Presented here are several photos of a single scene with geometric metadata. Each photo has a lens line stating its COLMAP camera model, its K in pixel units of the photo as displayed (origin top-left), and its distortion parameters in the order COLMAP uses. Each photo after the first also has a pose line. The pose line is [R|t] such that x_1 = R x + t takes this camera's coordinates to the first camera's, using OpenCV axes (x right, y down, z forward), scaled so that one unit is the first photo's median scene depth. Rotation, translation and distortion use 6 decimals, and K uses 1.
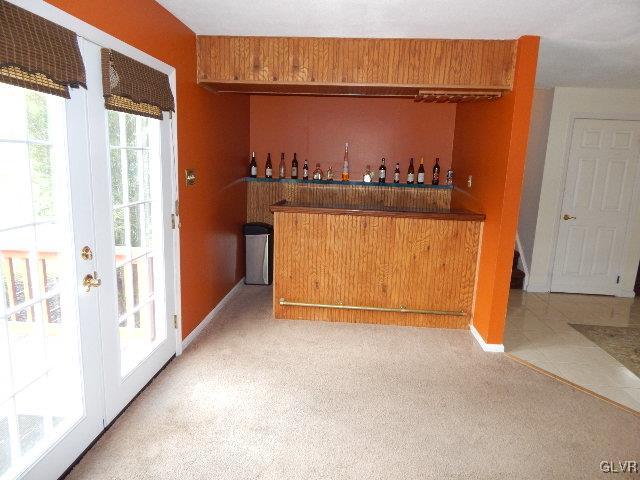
lens RADIAL K [[420.5, 0, 319.5], [0, 420.5, 238.9], [0, 0, 1]] dist [-0.005651, 0.000587]
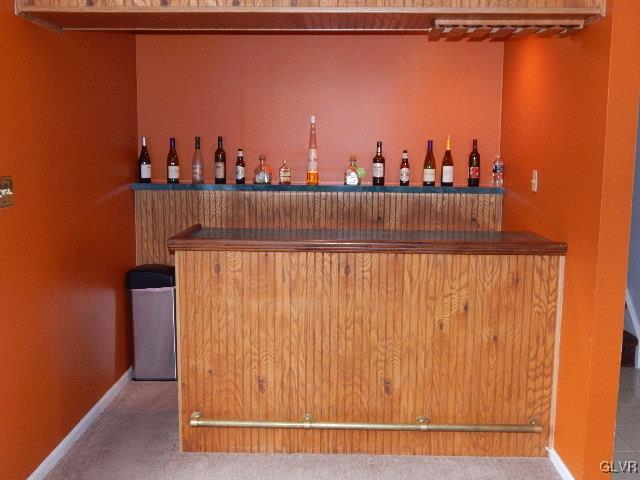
lens RADIAL K [[695.8, 0, 319.3], [0, 695.8, 239.3], [0, 0, 1]] dist [-0.003704, 0.000000]
pose [[0.998457, -0.032624, 0.044934, 0.034108], [0.034520, 0.998518, -0.042076, -0.034279], [-0.043495, 0.043563, 0.998103, 0.112482]]
